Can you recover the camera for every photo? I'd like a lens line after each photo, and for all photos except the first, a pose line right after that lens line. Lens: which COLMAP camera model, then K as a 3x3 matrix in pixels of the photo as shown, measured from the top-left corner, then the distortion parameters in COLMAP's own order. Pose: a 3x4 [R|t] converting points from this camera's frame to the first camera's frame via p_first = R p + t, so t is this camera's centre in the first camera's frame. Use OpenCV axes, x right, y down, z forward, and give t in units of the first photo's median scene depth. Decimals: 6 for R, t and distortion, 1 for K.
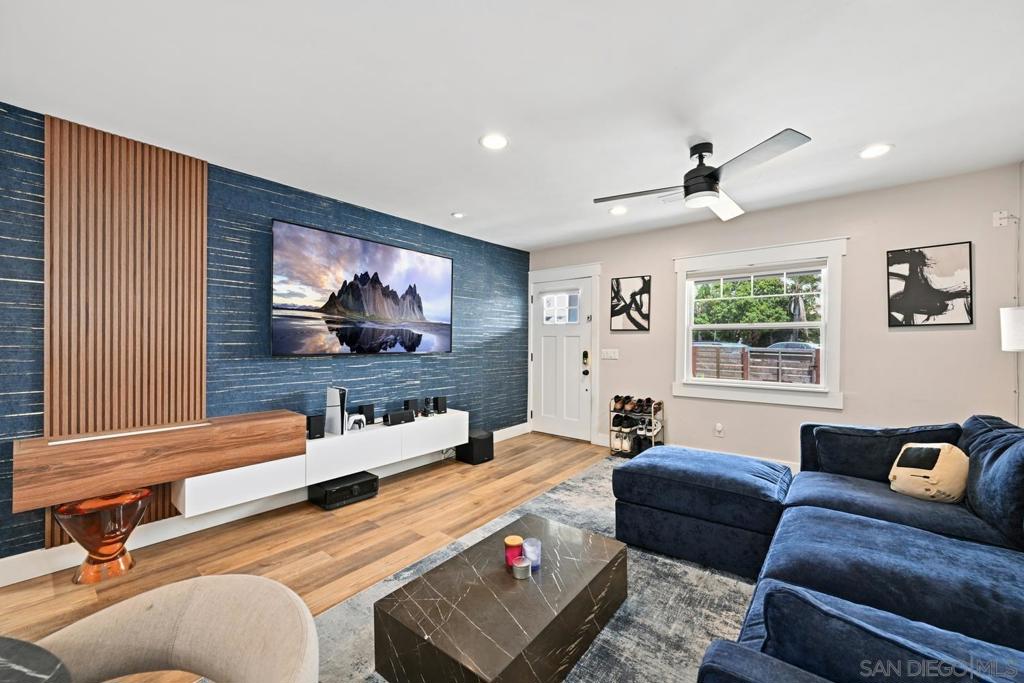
lens RADIAL K [[399.9, 0, 516.3], [0, 399.9, 343.7], [0, 0, 1]] dist [0.000857, -0.000169]
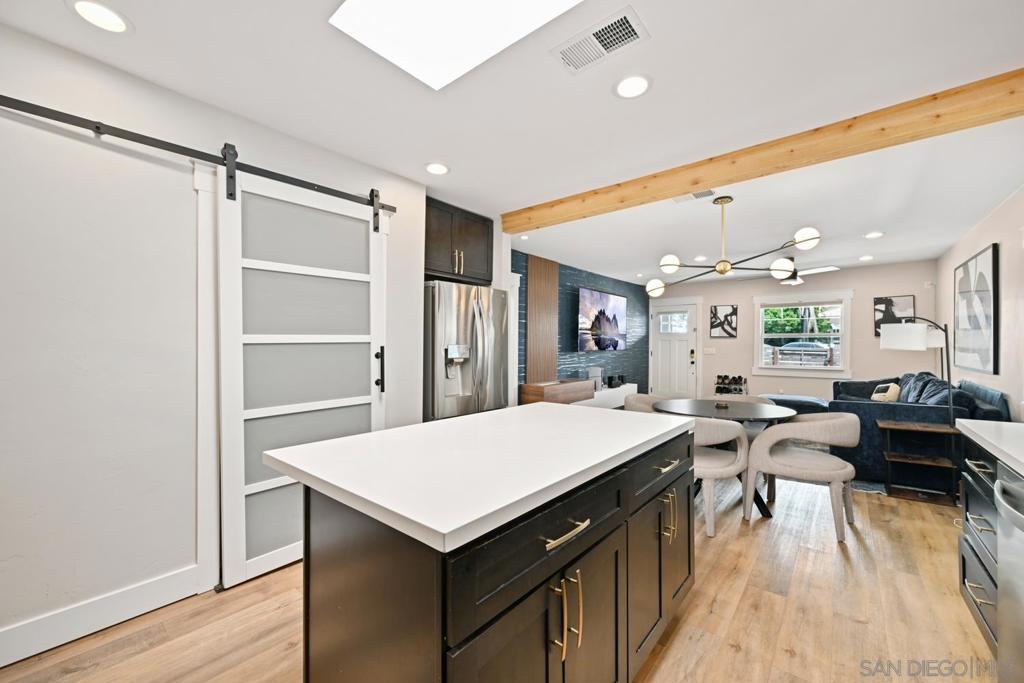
lens RADIAL K [[399.9, 0, 516.3], [0, 399.9, 343.7], [0, 0, 1]] dist [0.000857, -0.000169]
pose [[0.999966, -0.003198, -0.007539, -0.661400], [0.003191, 0.999994, -0.000957, -0.007433], [0.007542, 0.000933, 0.999971, -0.793172]]
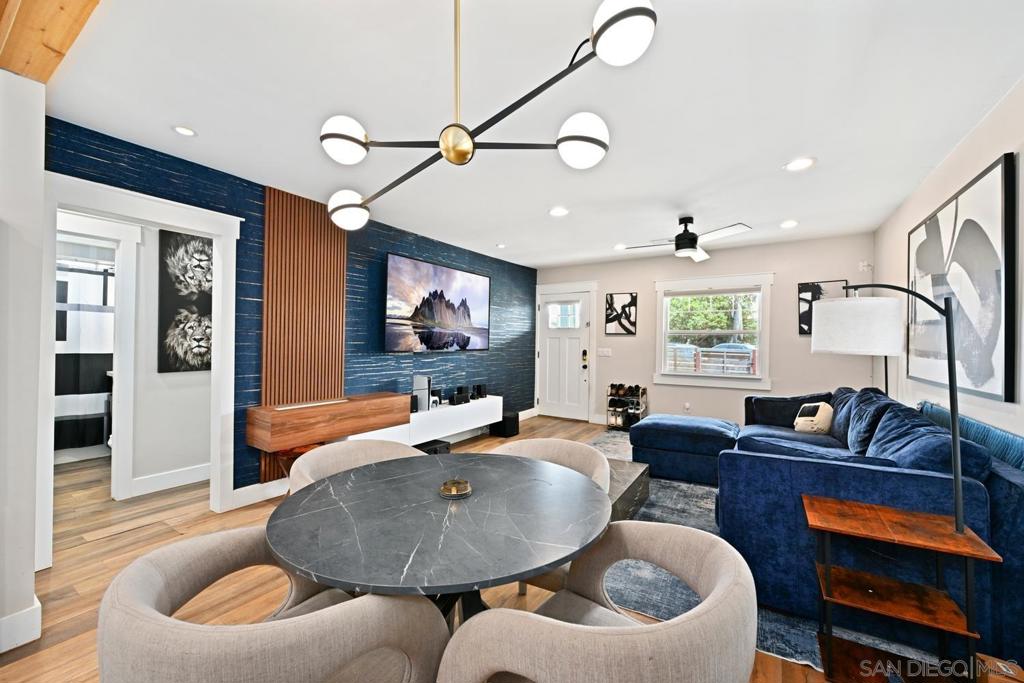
lens RADIAL K [[400.1, 0, 515.5], [0, 400.1, 341.1], [0, 0, 1]] dist [0.000677, -0.000086]
pose [[0.994042, 0.006702, 0.108792, -0.227595], [-0.006102, 0.999964, -0.005842, -0.000925], [-0.108827, 0.005144, 0.994047, -0.296880]]
